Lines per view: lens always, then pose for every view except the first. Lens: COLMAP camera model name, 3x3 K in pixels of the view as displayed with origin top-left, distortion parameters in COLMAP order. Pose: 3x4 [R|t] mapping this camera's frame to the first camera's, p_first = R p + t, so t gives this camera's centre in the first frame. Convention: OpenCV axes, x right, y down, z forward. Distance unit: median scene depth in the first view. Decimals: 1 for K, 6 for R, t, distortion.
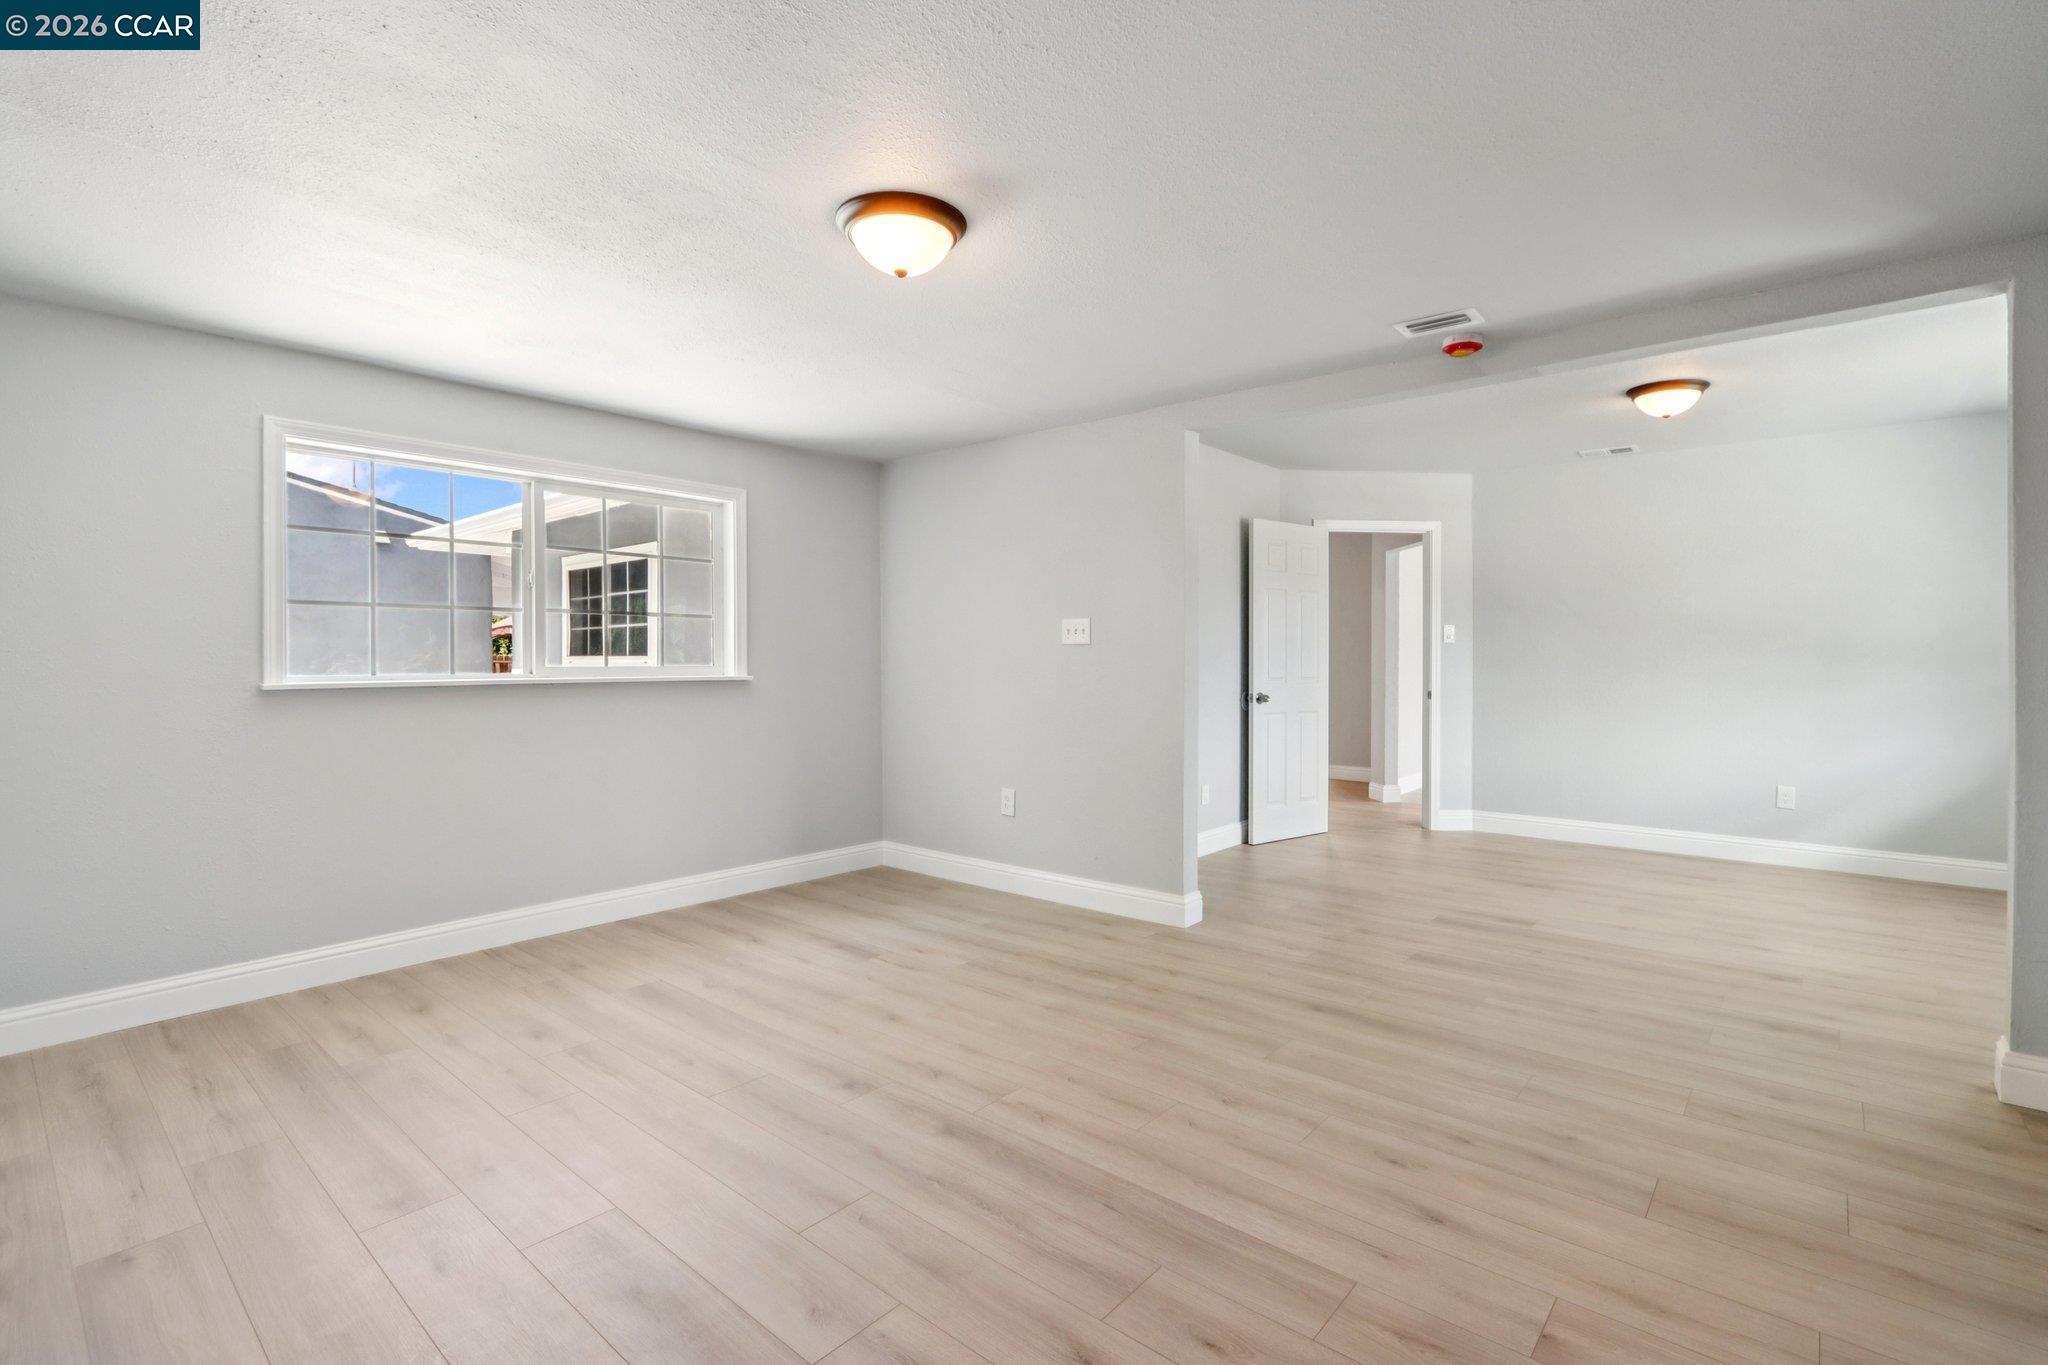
lens RADIAL K [[939.4, 0, 1035.0], [0, 939.4, 664.5], [0, 0, 1]] dist [-0.011631, 0.000103]
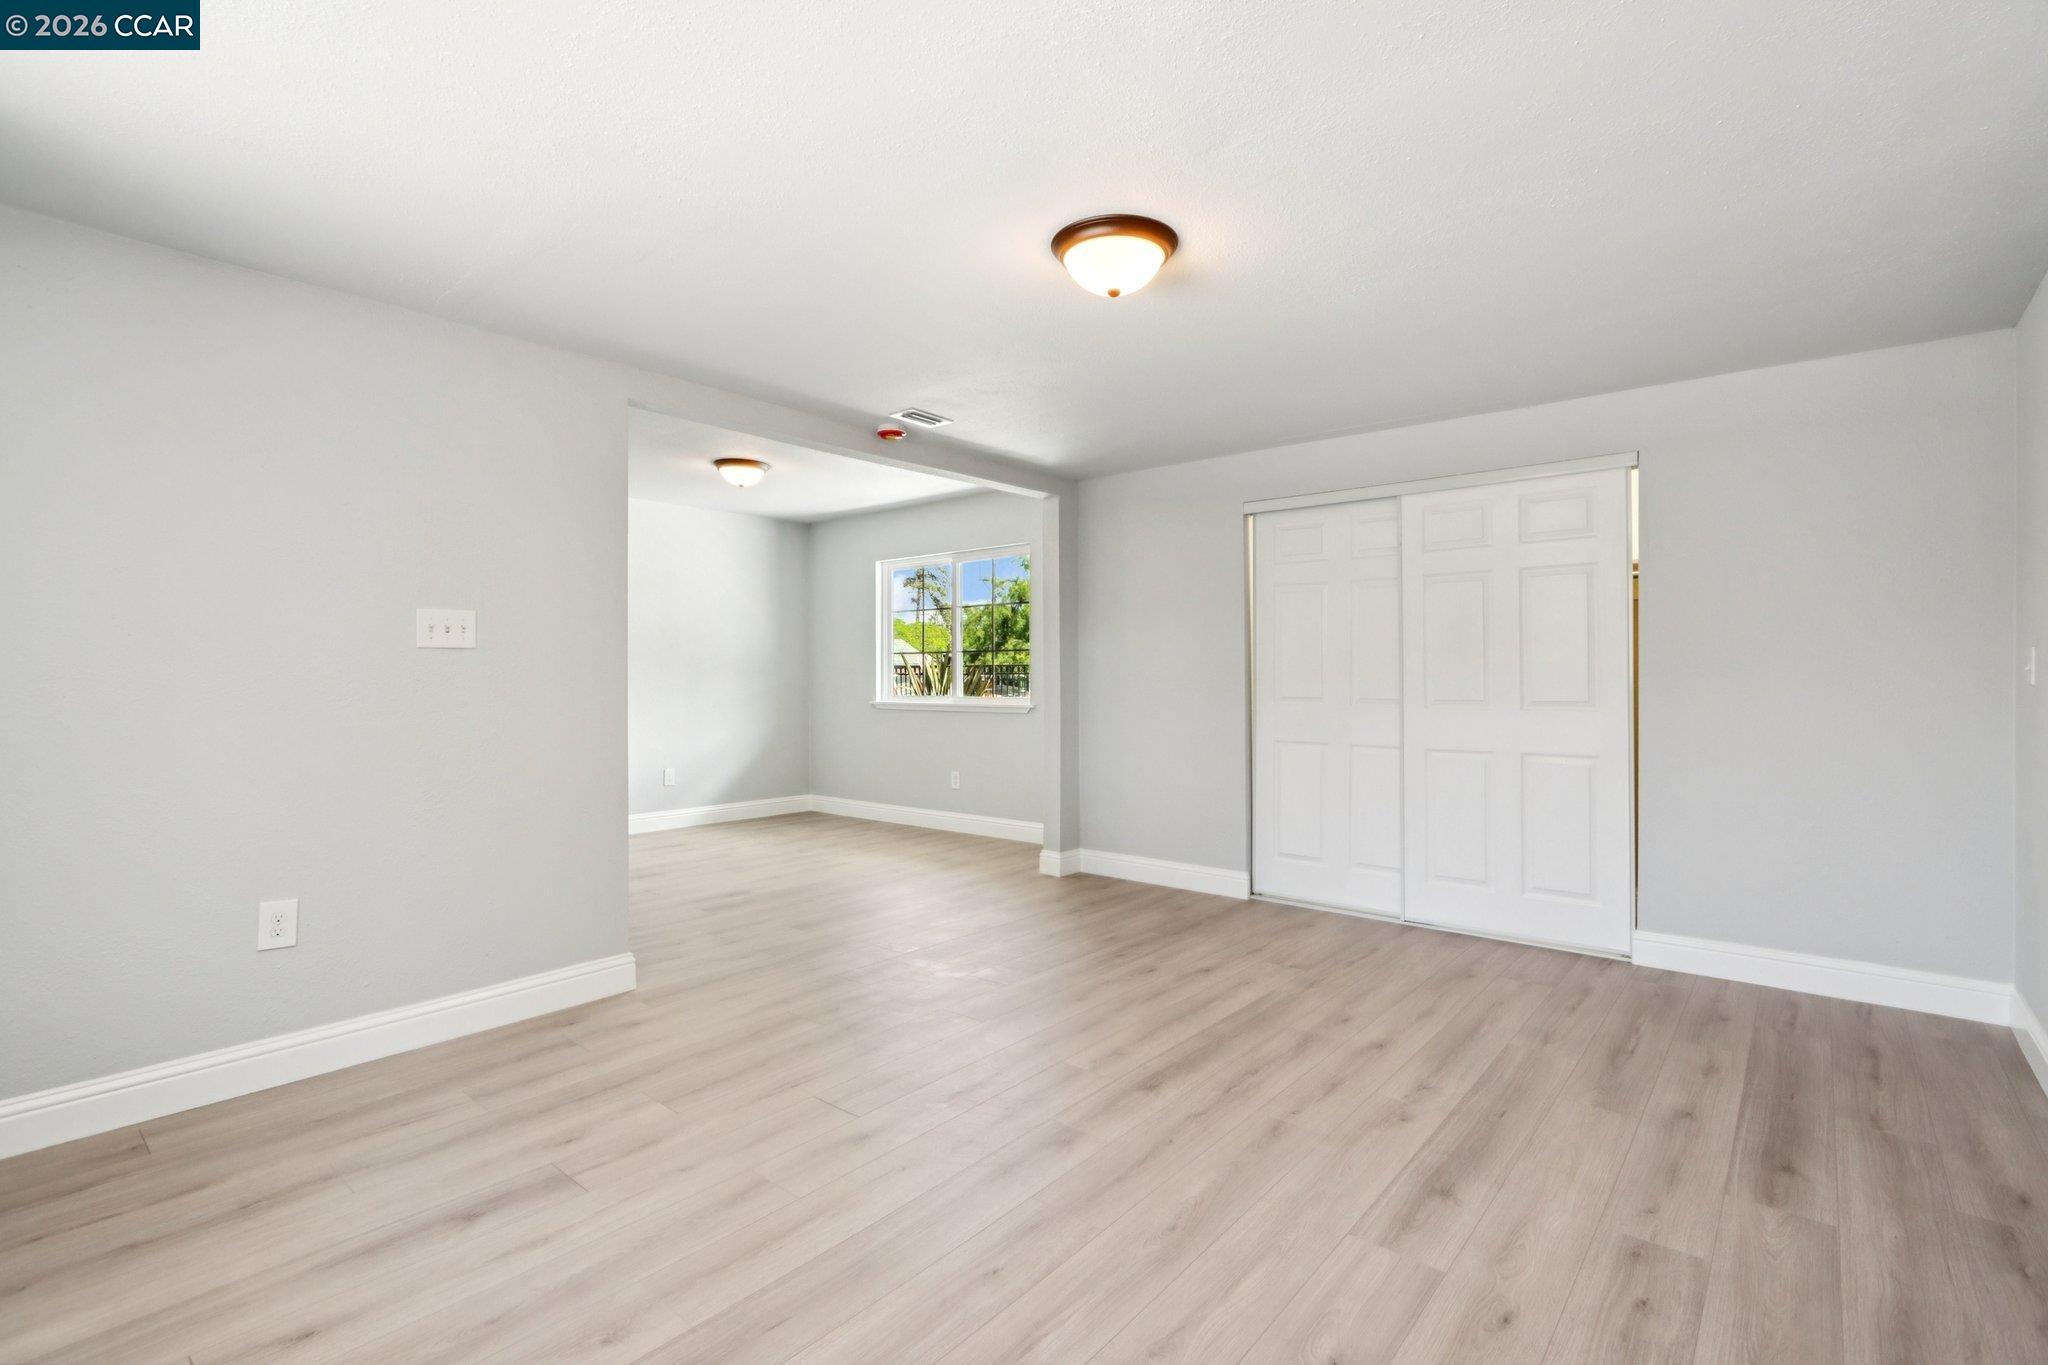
lens RADIAL K [[939.4, 0, 1035.0], [0, 939.4, 664.5], [0, 0, 1]] dist [-0.011631, 0.000103]
pose [[-0.011531, 0.011152, 0.999871, -0.912936], [0.004139, 0.999930, -0.011105, -0.000628], [-0.999925, 0.004010, -0.011576, 0.856001]]
